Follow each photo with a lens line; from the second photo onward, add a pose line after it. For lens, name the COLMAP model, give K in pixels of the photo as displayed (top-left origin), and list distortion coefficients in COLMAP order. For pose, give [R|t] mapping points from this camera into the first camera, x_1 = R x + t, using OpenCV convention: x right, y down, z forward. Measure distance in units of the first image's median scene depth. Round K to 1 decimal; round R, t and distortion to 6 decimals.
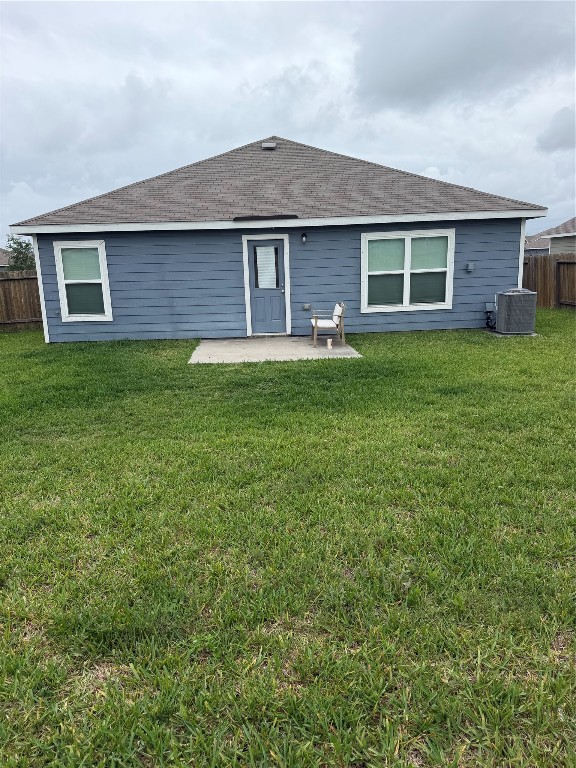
lens RADIAL K [[546.0, 0, 290.2], [0, 546.0, 380.7], [0, 0, 1]] dist [0.098351, -0.134140]
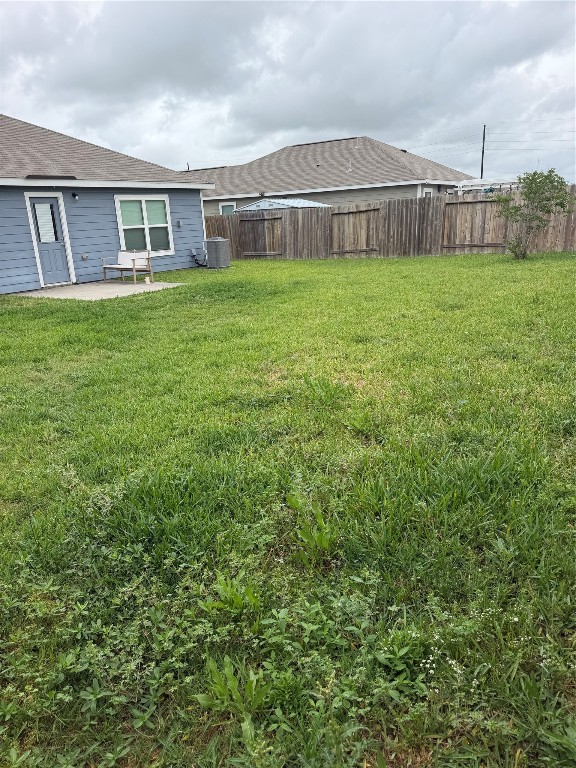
lens RADIAL K [[546.0, 0, 290.2], [0, 546.0, 380.7], [0, 0, 1]] dist [0.098351, -0.134140]
pose [[0.587012, -0.227927, 0.776831, -0.694456], [0.189723, 0.971559, 0.141697, 0.036385], [-0.787034, 0.064205, 0.613560, -0.048036]]
